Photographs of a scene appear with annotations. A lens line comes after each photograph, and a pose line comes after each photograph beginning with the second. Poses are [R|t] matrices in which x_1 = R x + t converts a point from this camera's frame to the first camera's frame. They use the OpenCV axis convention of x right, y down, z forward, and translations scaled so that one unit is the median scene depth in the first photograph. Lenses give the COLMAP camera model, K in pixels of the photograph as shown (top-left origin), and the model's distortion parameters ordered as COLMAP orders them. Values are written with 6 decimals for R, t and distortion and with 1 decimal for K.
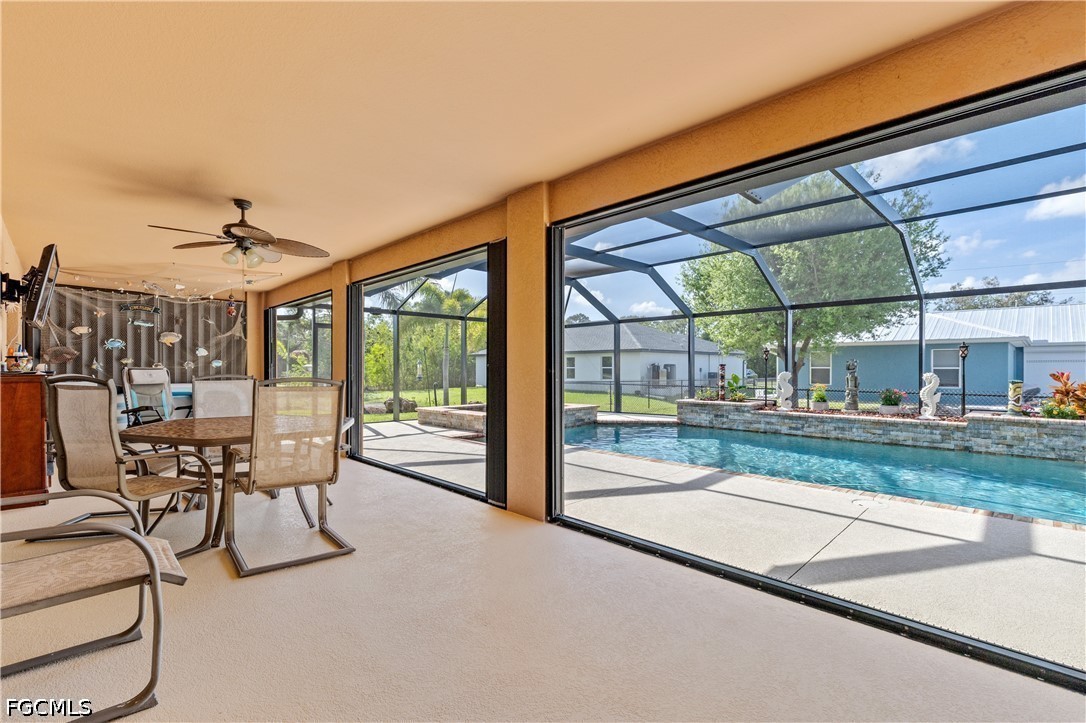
lens RADIAL K [[489.8, 0, 544.0], [0, 489.8, 375.3], [0, 0, 1]] dist [-0.000492, -0.000572]
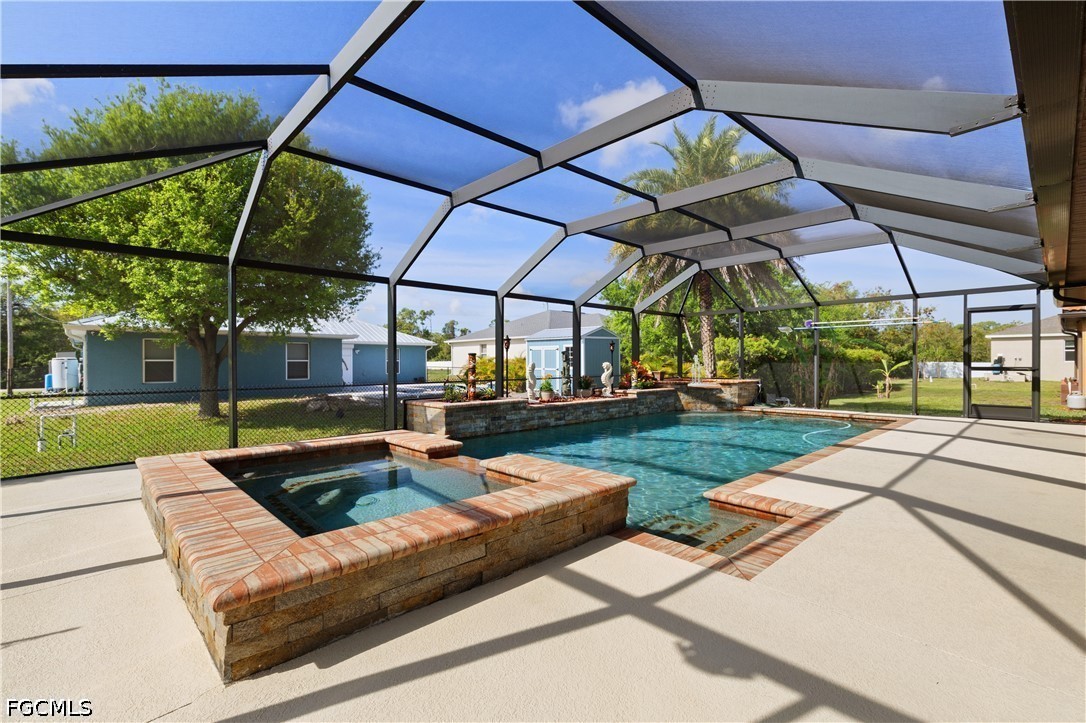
lens RADIAL K [[489.8, 0, 540.9], [0, 489.8, 369.0], [0, 0, 1]] dist [-0.000492, -0.000572]
pose [[0.005174, -0.014644, 0.999879, -0.539727], [0.017483, 0.999741, 0.014551, -0.008490], [-0.999834, 0.017406, 0.005429, 1.159740]]
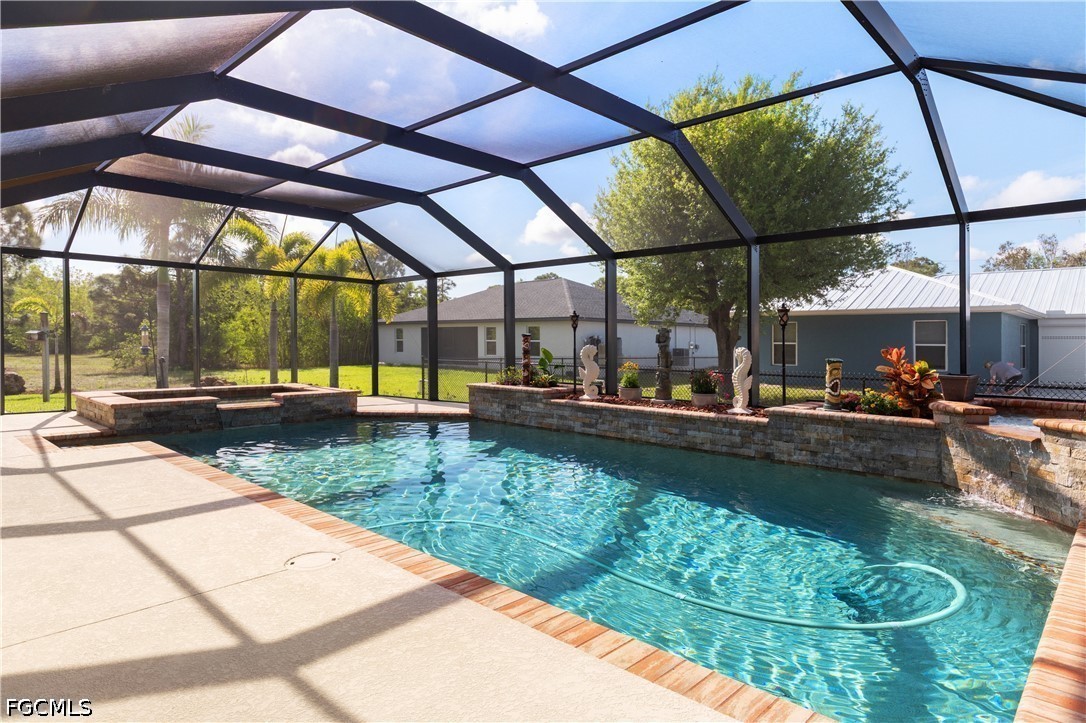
lens RADIAL K [[618.1, 0, 544.9], [0, 618.1, 358.3], [0, 0, 1]] dist [-0.018070, -0.000654]
pose [[0.999240, 0.007865, 0.038184, 0.466817], [-0.008288, 0.999906, 0.010933, 0.003627], [-0.038094, -0.011241, 0.999211, 0.127291]]
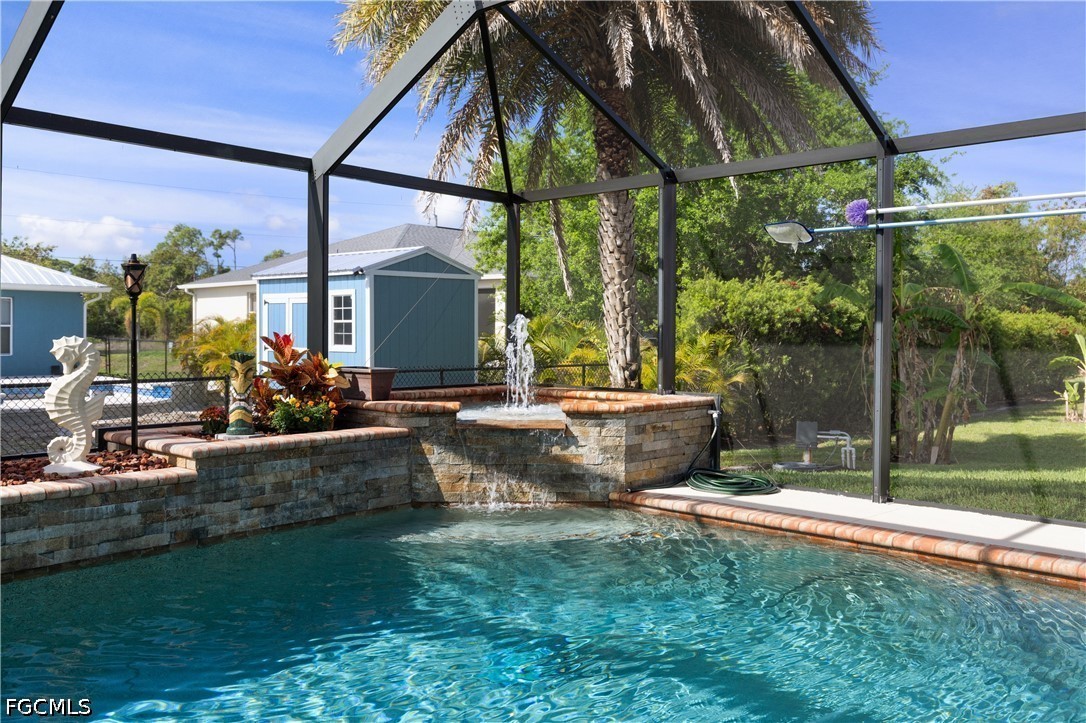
lens RADIAL K [[886.1, 0, 545.2], [0, 886.1, 351.4], [0, 0, 1]] dist [0.002544, 0.004853]
pose [[-0.070883, -0.021292, 0.997257, 0.150424], [0.007217, 0.999735, 0.021858, -0.004963], [-0.997459, 0.008746, -0.070711, 0.707869]]
